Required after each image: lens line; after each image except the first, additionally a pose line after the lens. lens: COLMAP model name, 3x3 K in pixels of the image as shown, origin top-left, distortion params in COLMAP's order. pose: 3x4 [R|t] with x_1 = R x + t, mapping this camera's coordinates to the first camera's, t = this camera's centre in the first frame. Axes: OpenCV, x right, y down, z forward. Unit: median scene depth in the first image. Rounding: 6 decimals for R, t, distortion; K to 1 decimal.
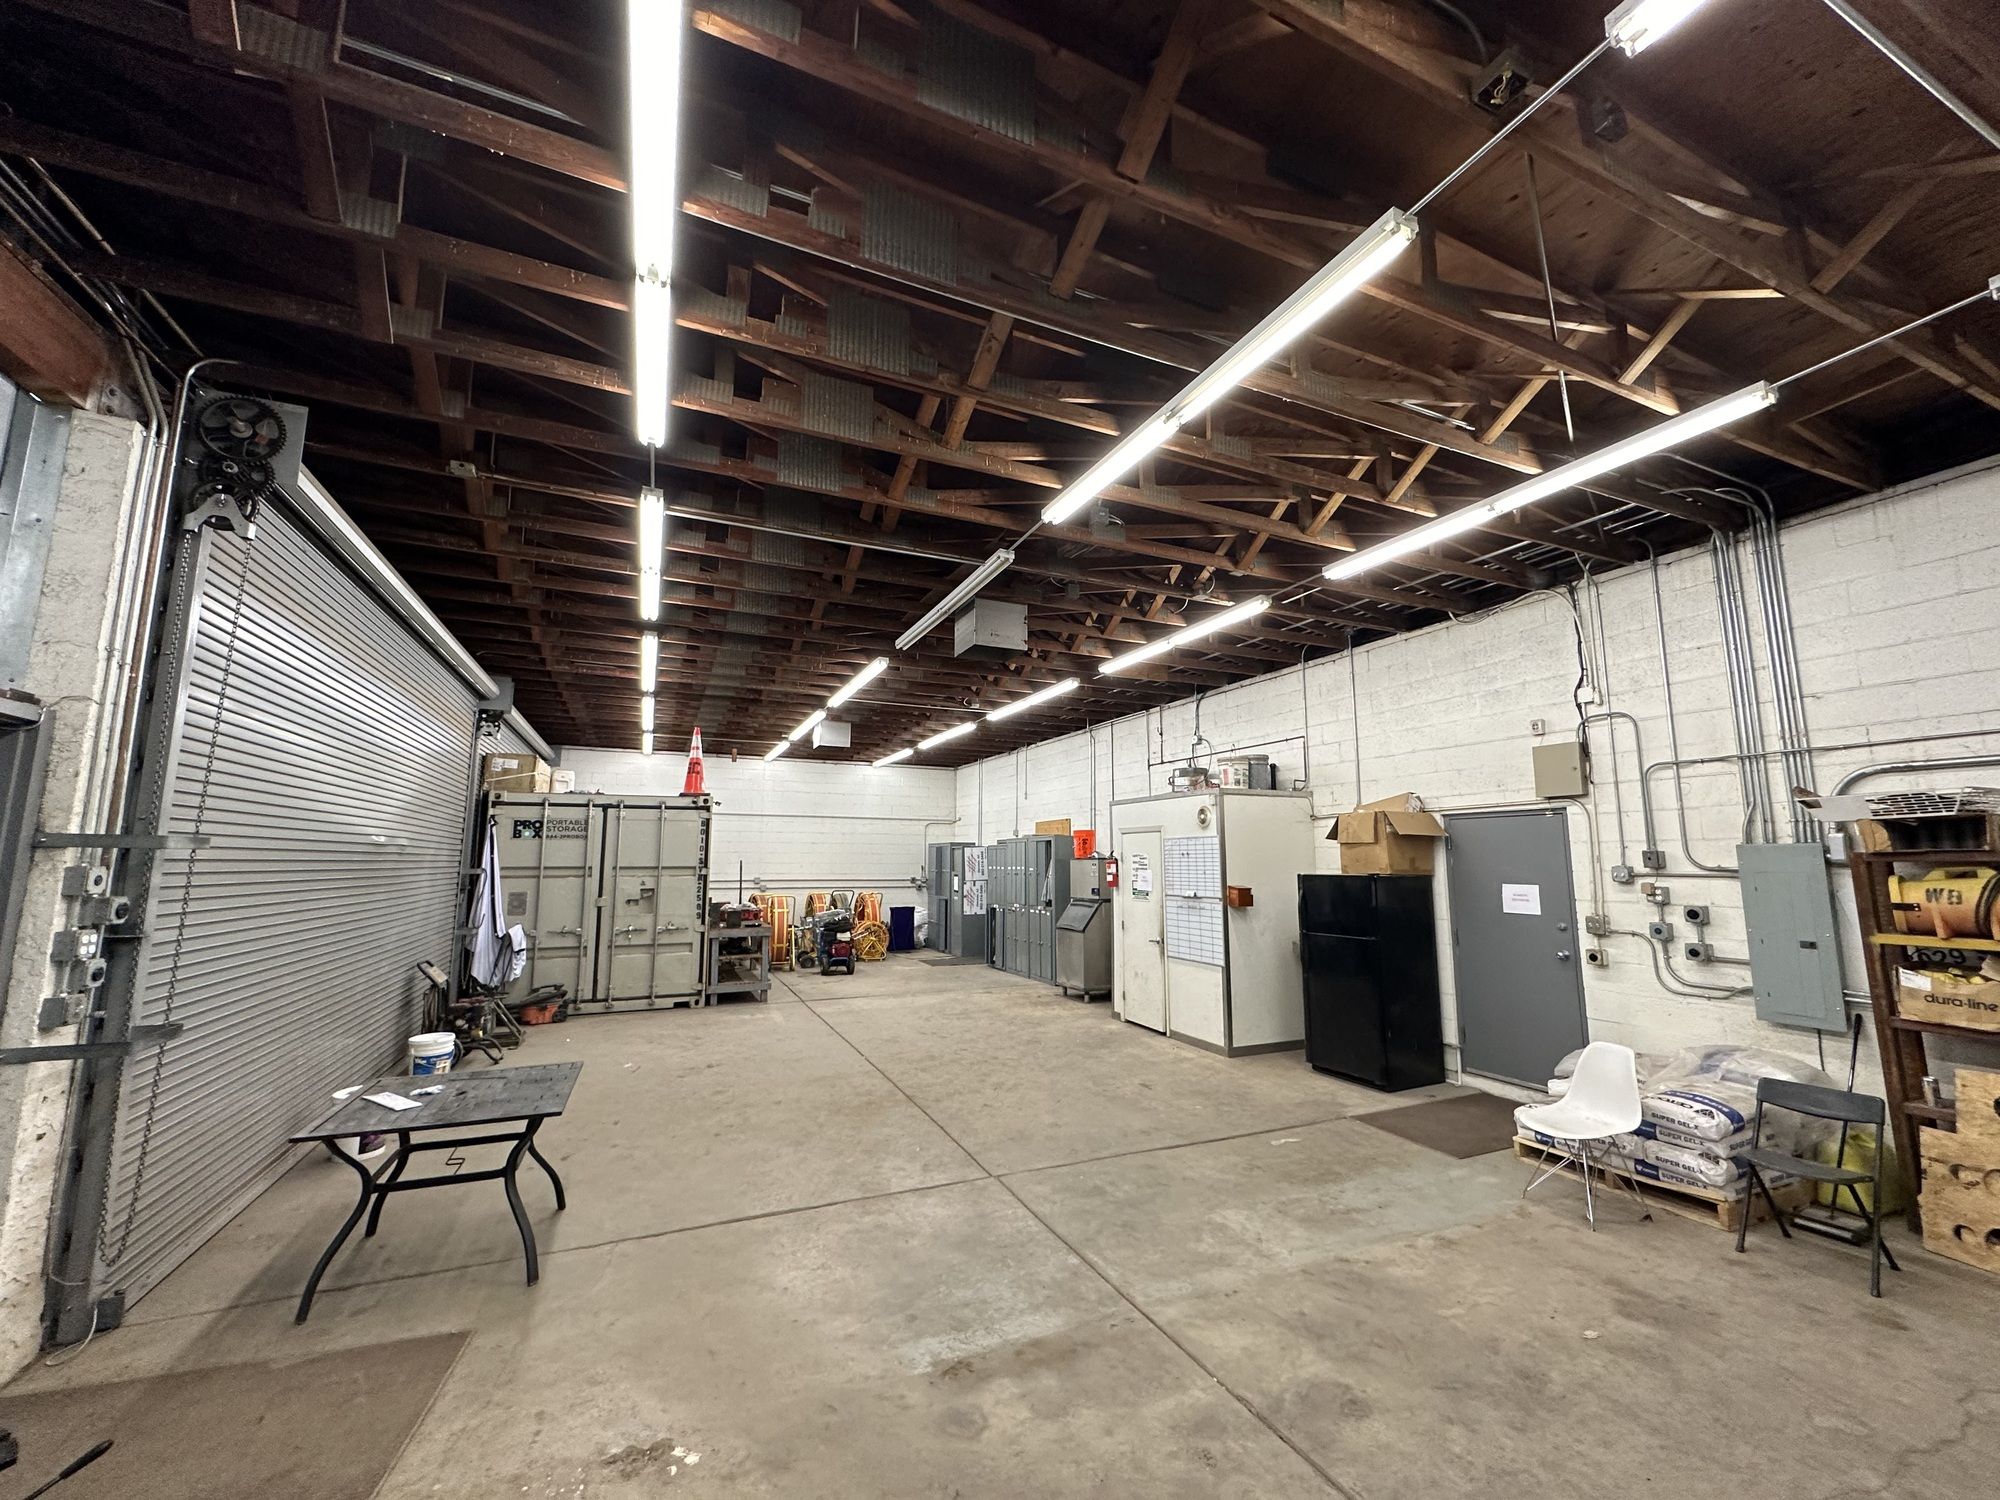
lens RADIAL K [[796.5, 0, 1000.0], [0, 796.5, 750.0], [0, 0, 1]] dist [-0.004296, 0.000536]
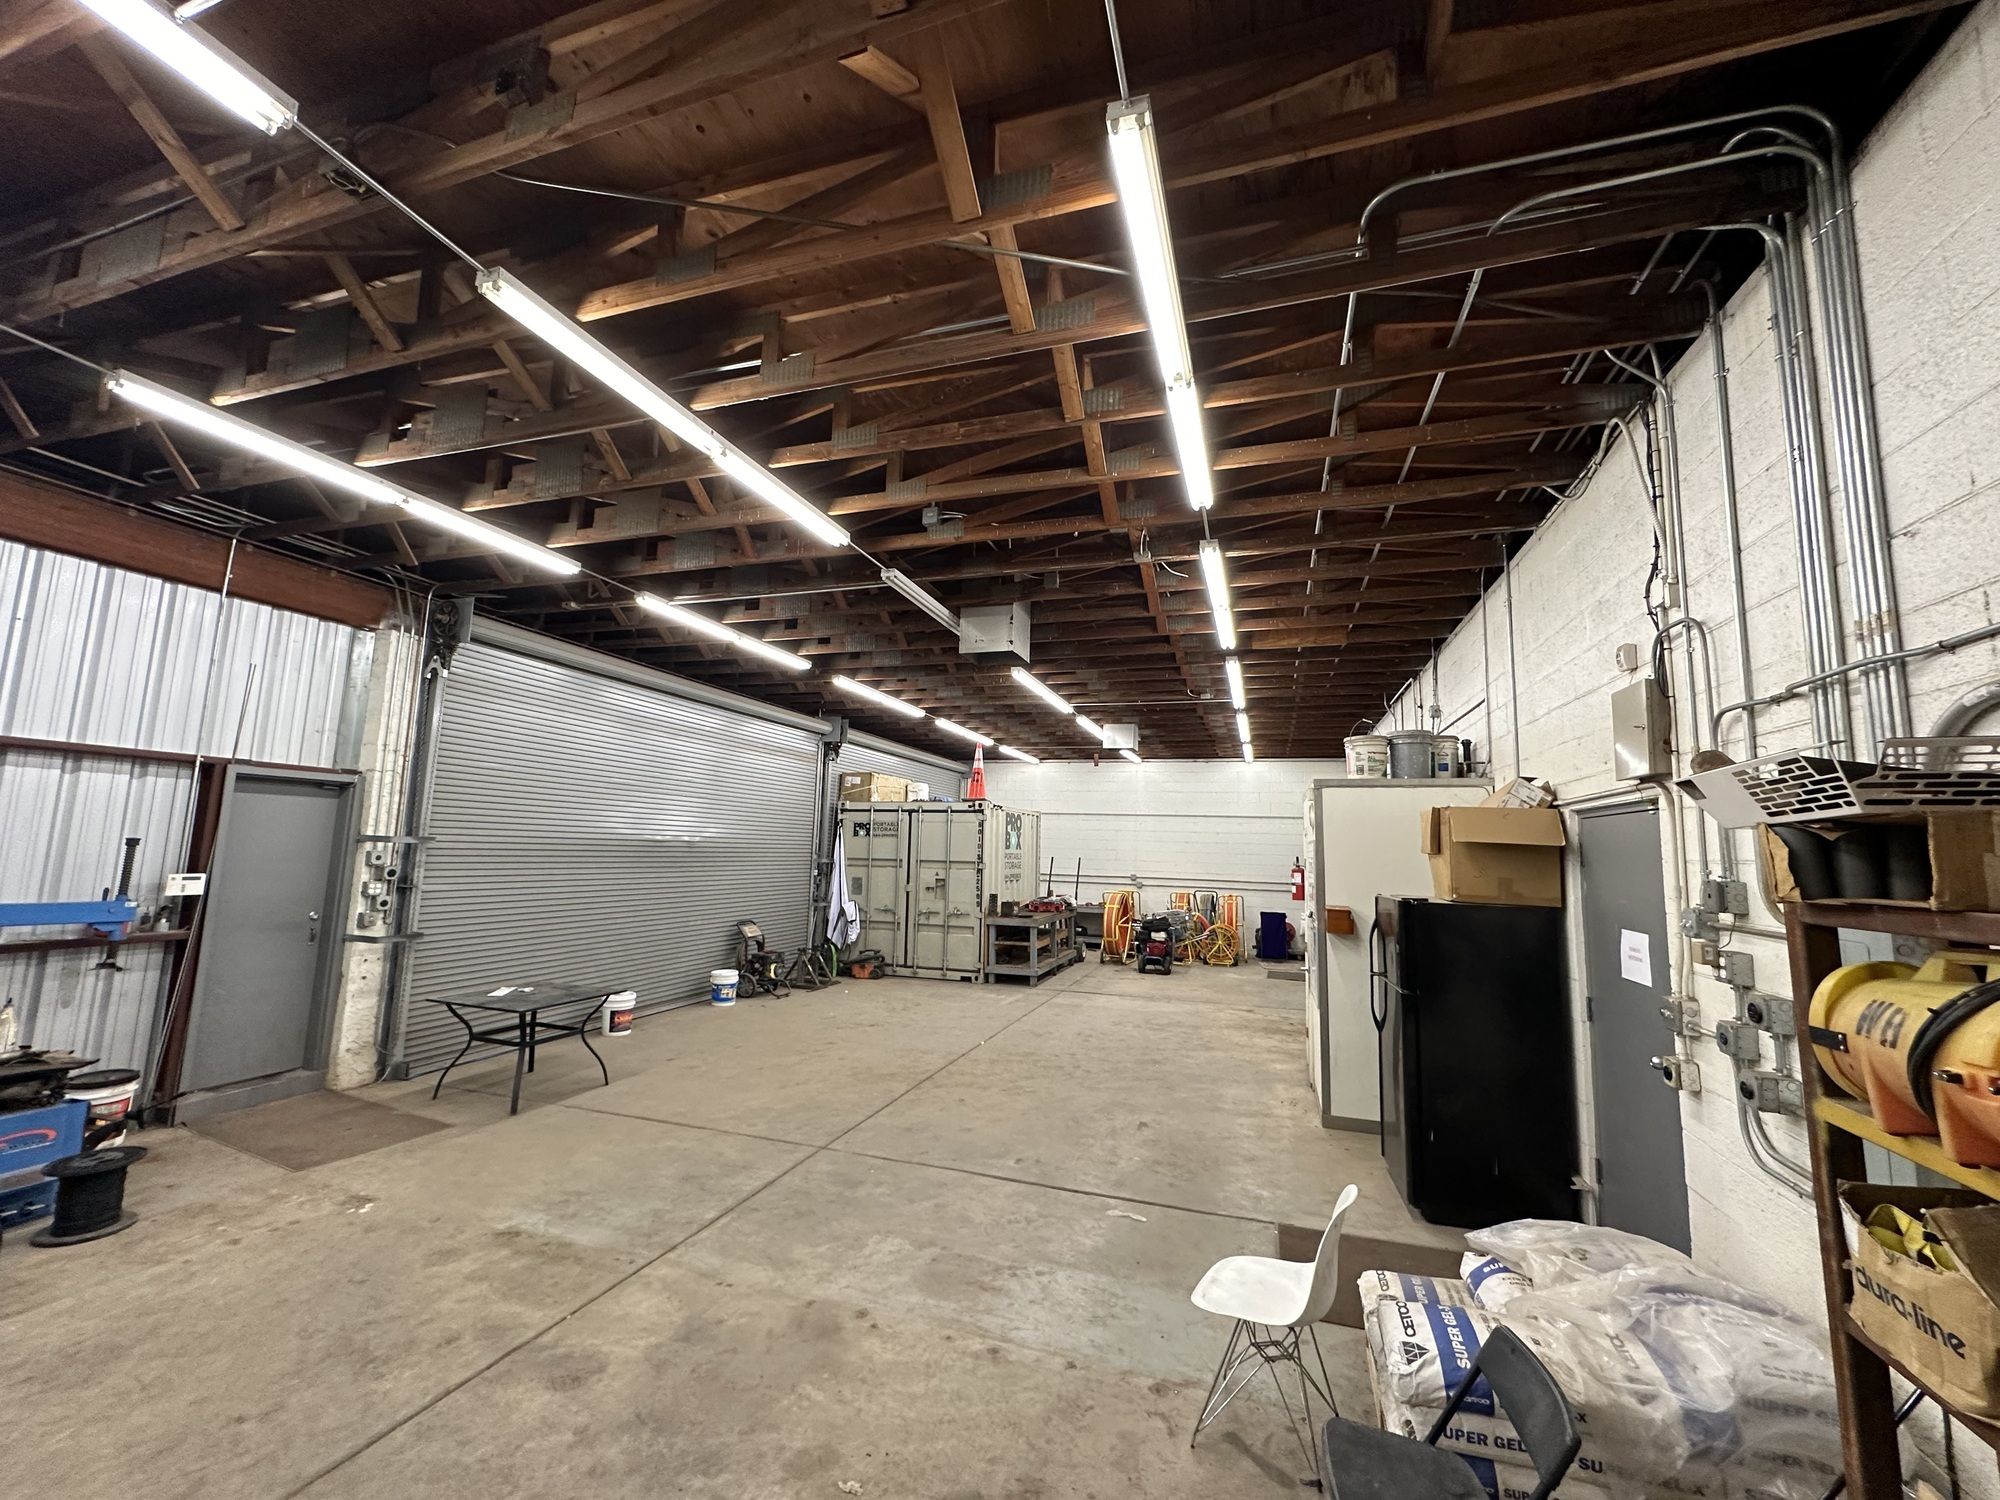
lens RADIAL K [[796.5, 0, 1000.0], [0, 796.5, 750.0], [0, 0, 1]] dist [-0.004296, 0.000536]
pose [[0.742146, -0.064332, -0.667144, 0.710631], [0.066949, 0.997520, -0.021714, 0.018545], [0.666886, -0.028550, 0.744613, 0.266665]]
